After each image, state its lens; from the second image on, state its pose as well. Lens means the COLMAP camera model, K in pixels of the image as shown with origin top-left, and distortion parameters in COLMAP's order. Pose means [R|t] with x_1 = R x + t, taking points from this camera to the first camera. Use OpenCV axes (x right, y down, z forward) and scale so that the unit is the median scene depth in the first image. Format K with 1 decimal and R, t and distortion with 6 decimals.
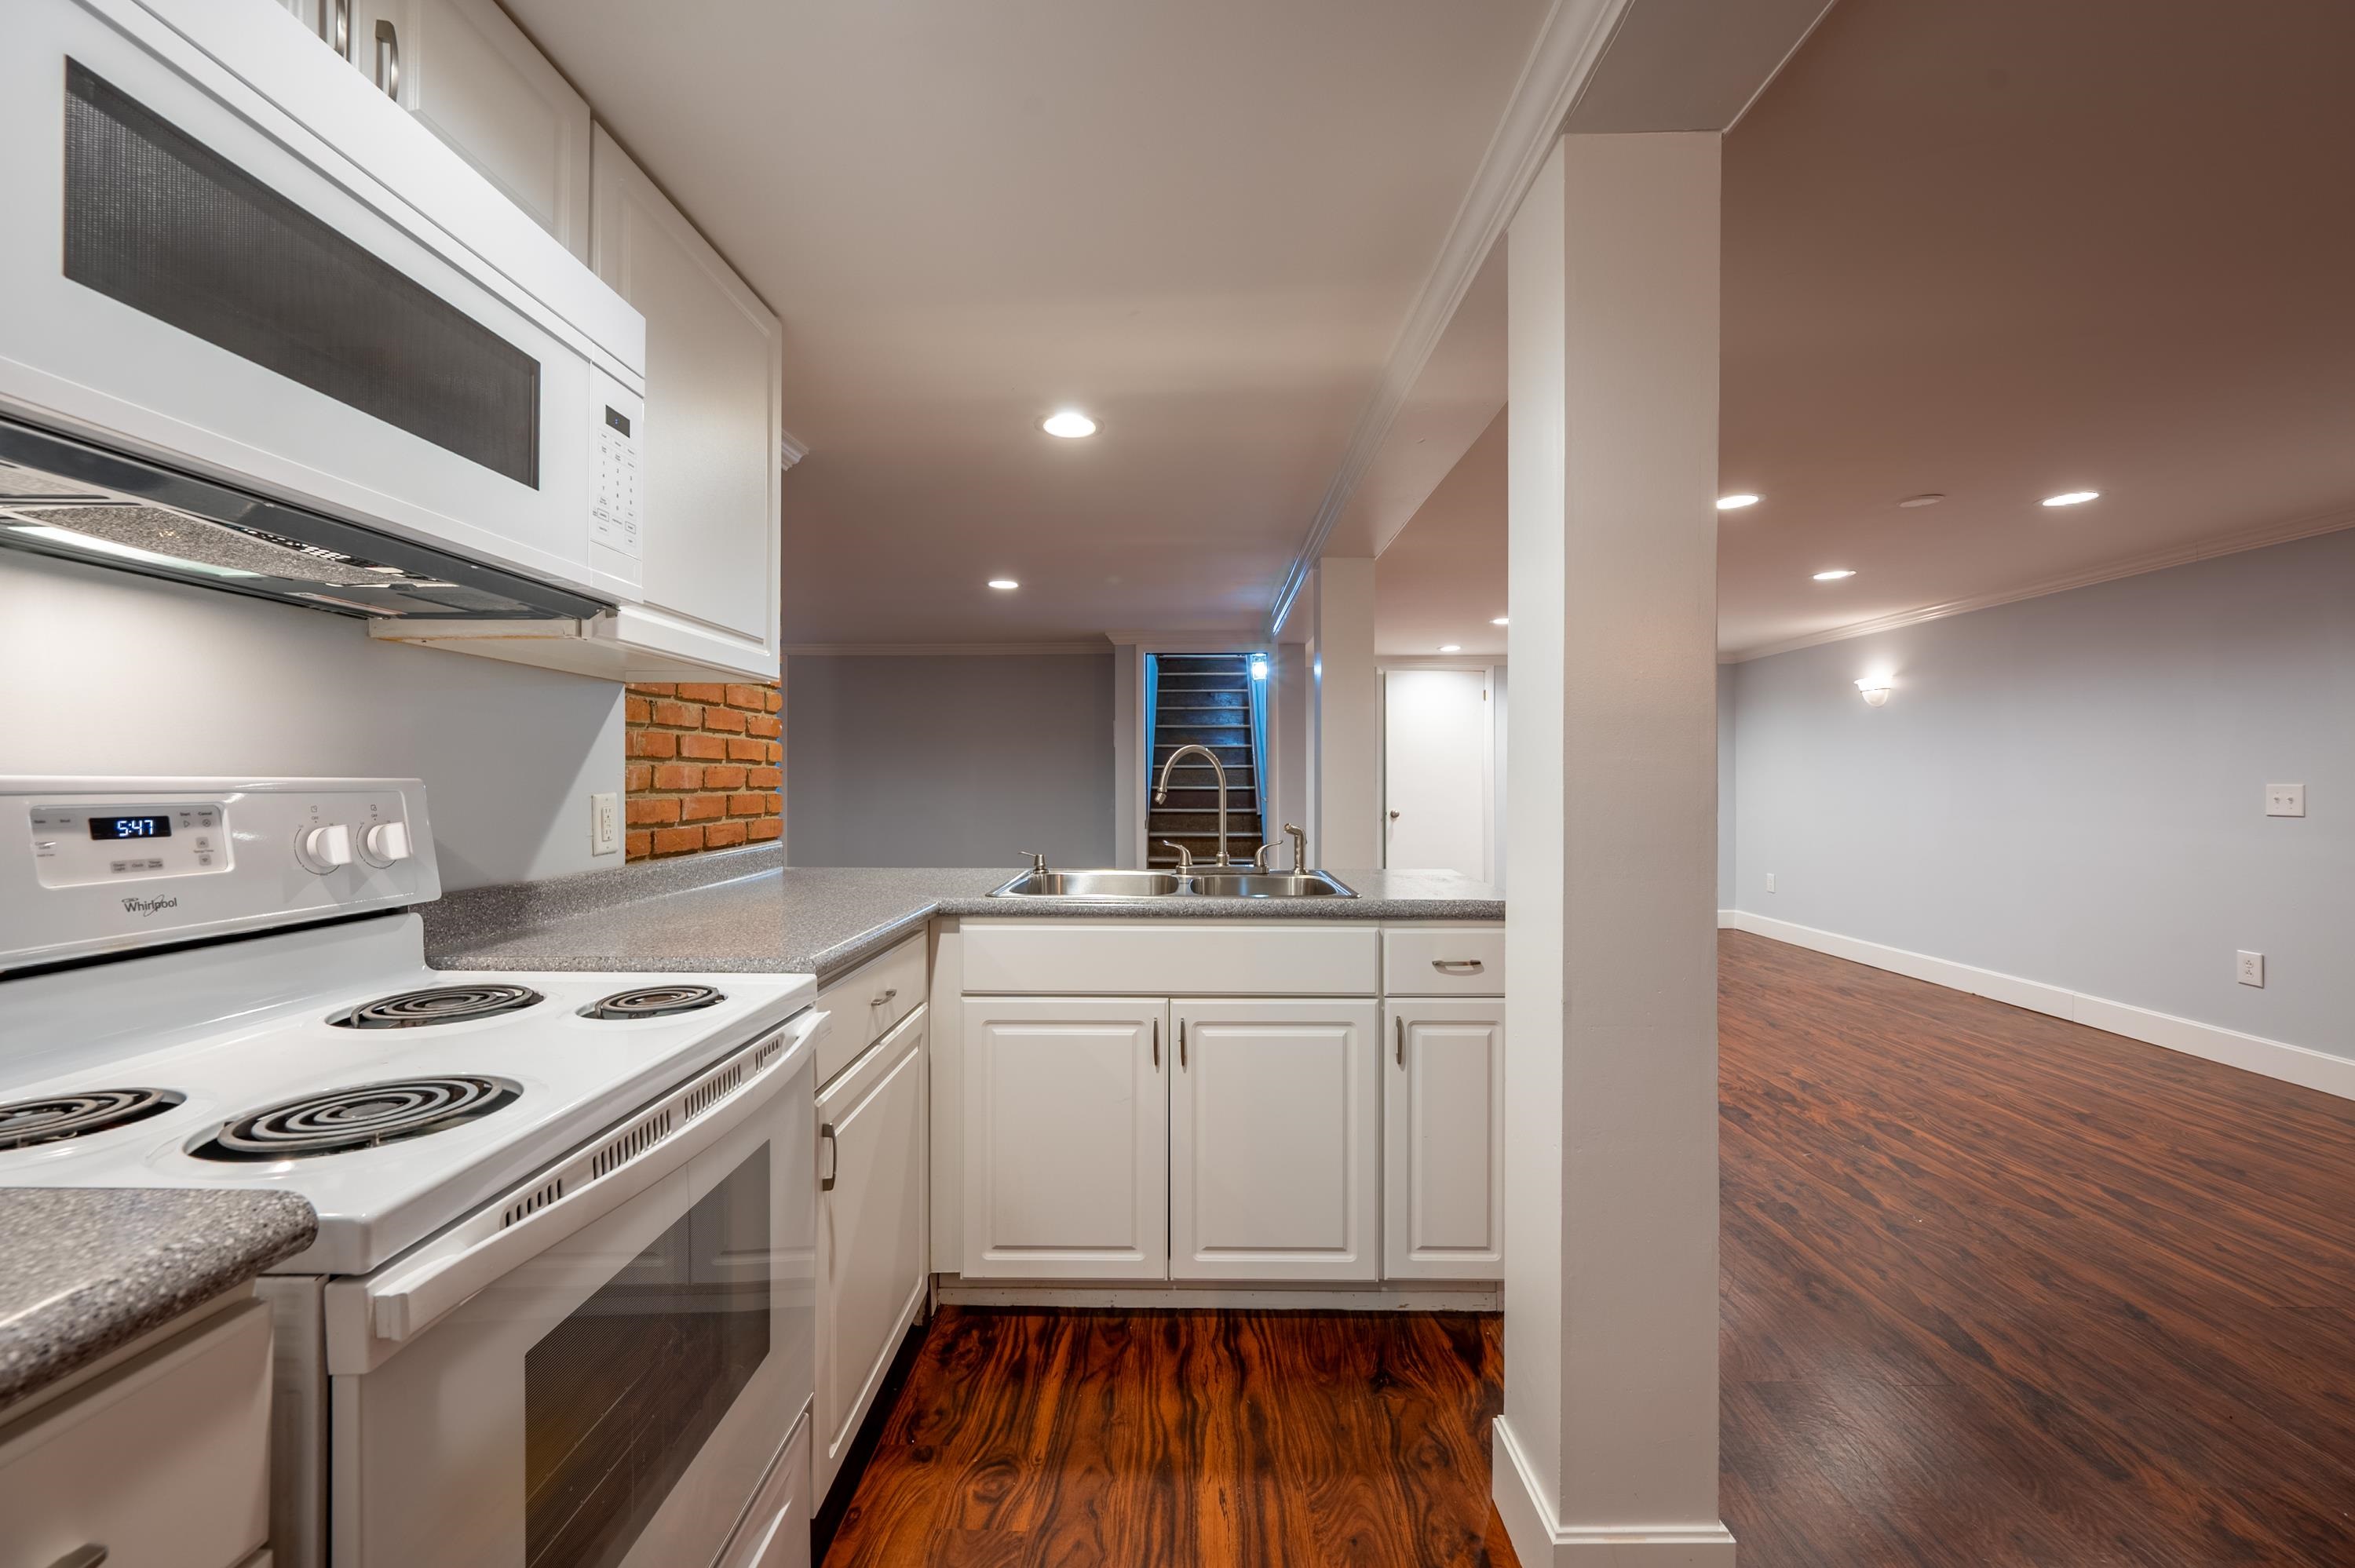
lens RADIAL K [[930.4, 0, 1180.8], [0, 930.4, 785.6], [0, 0, 1]] dist [0.000455, -0.000076]
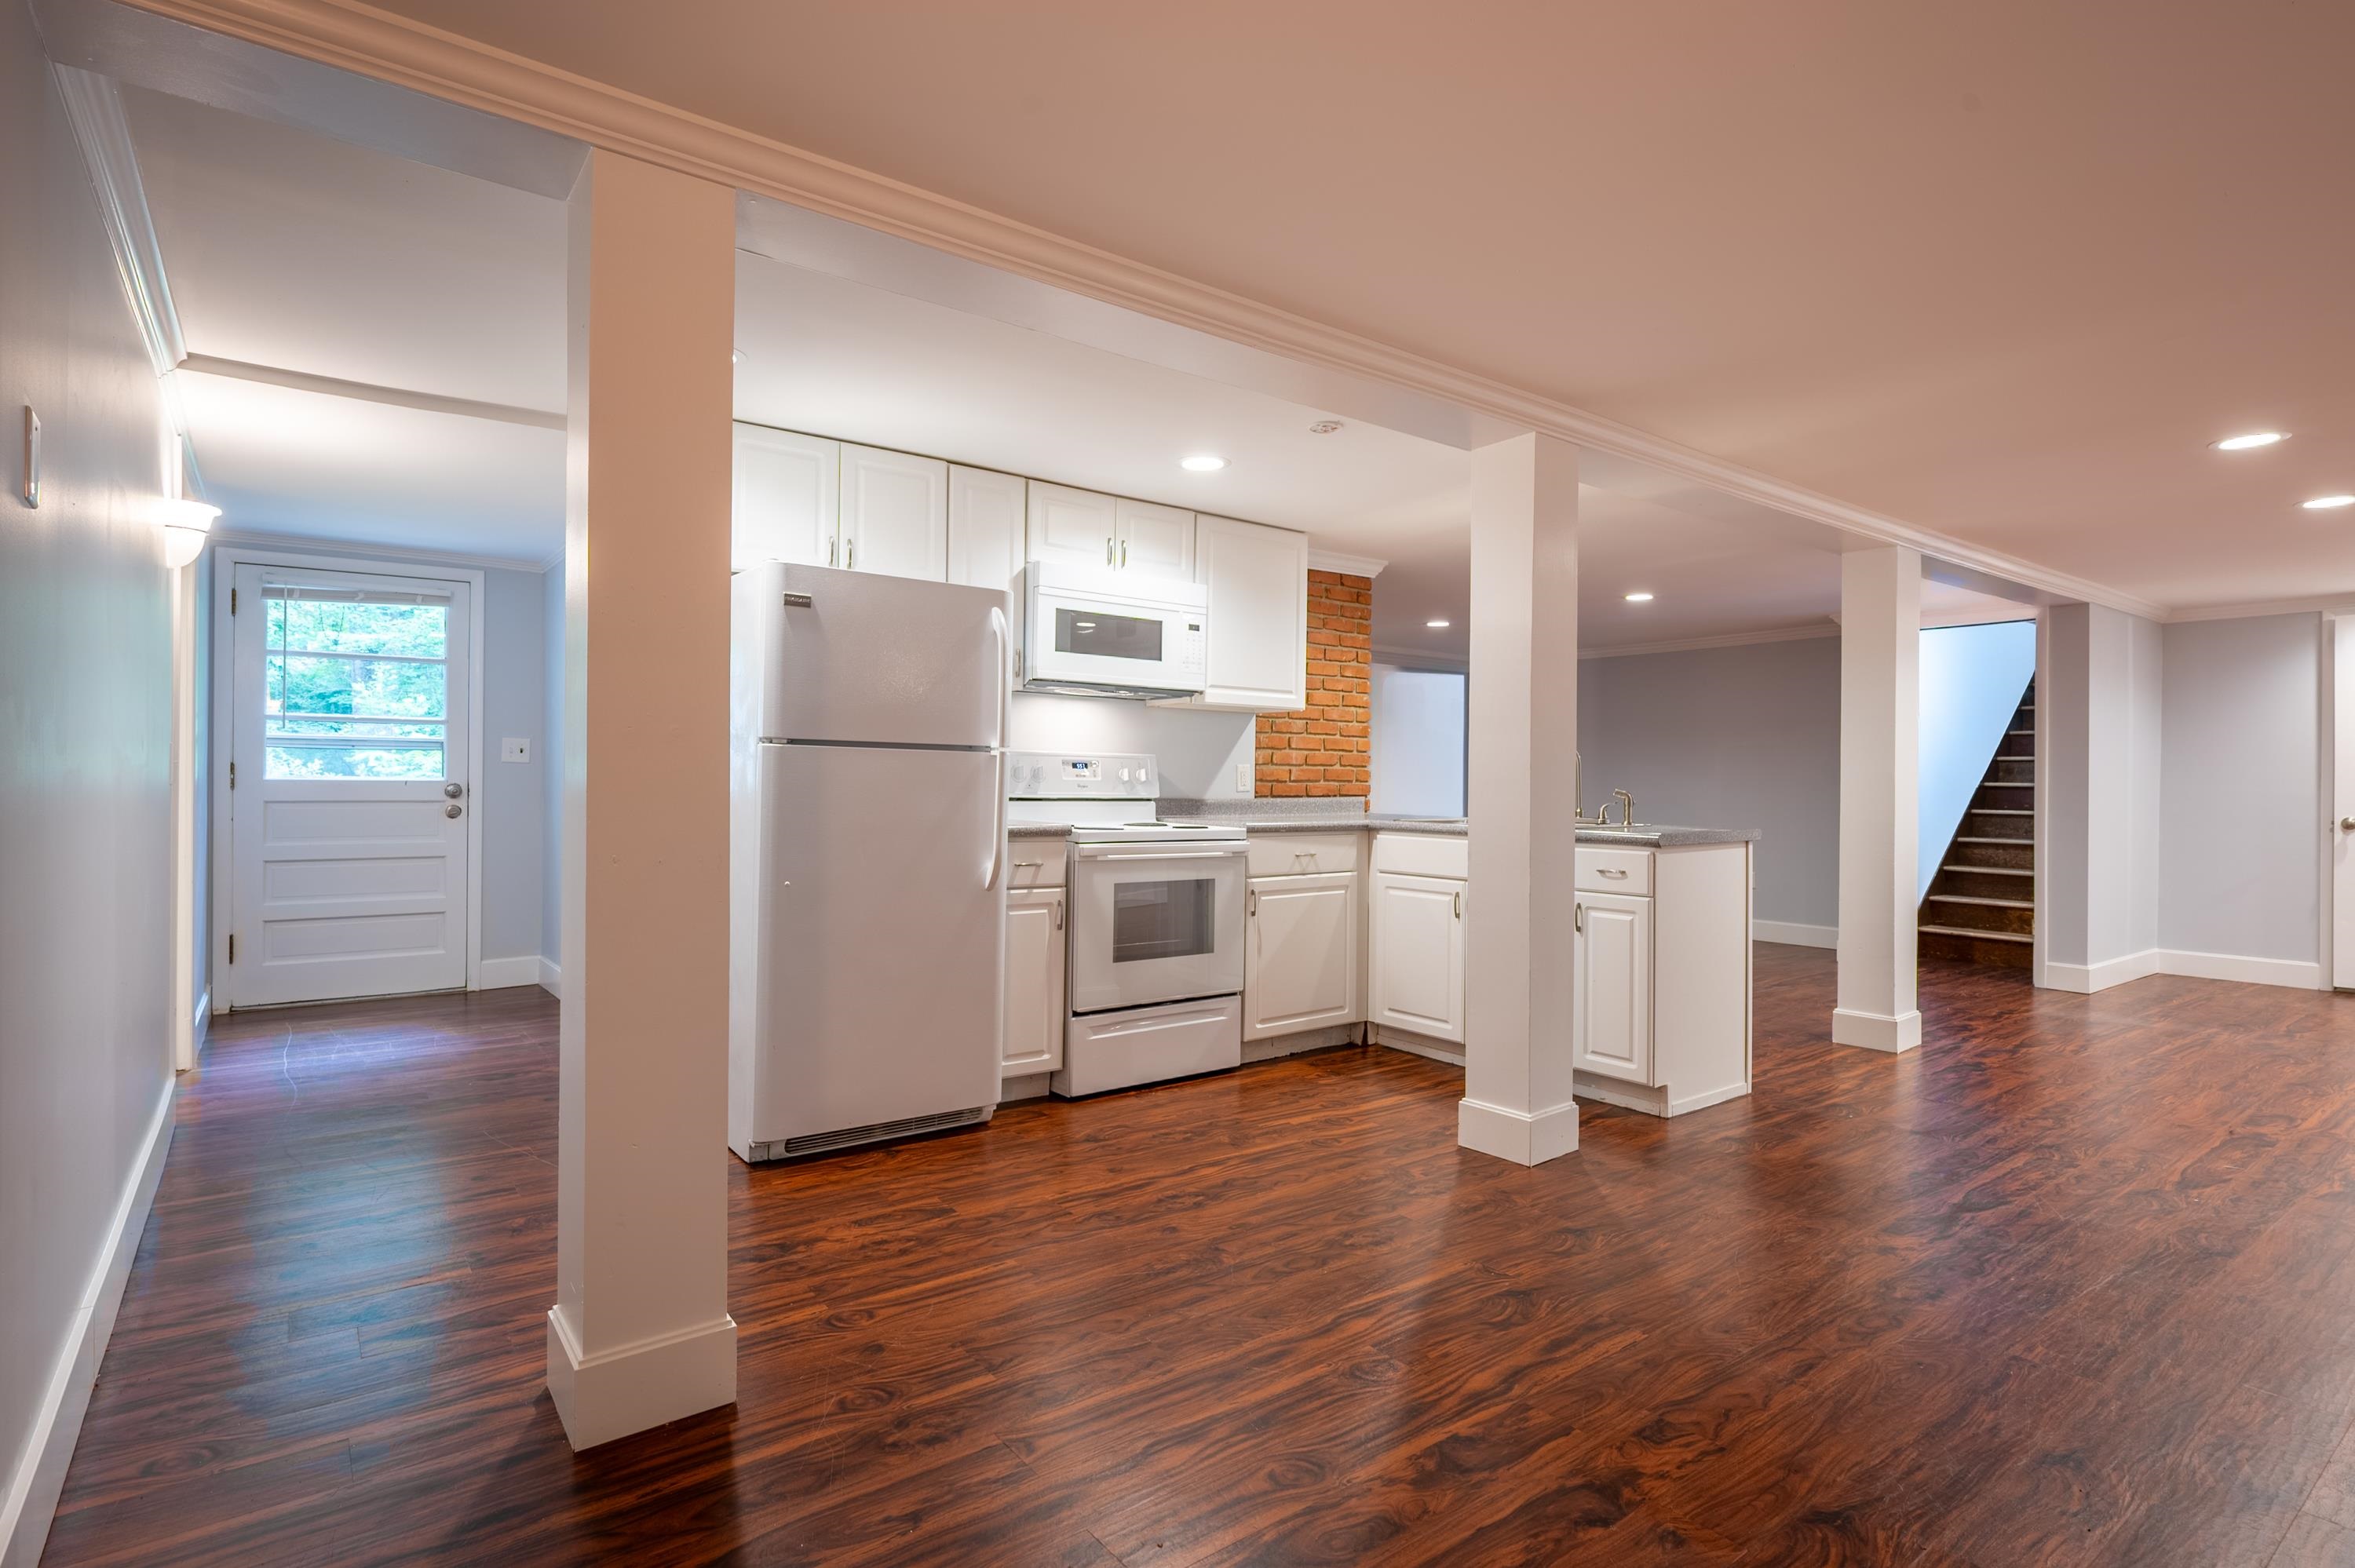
lens RADIAL K [[1179.5, 0, 1177.5], [0, 1179.5, 784.0], [0, 0, 1]] dist [-0.000655, 0.000385]
pose [[0.615878, 0.010582, -0.787771, 1.439986], [-0.016475, 0.999864, 0.000551, 0.054651], [0.787669, 0.012639, 0.615969, -0.815935]]
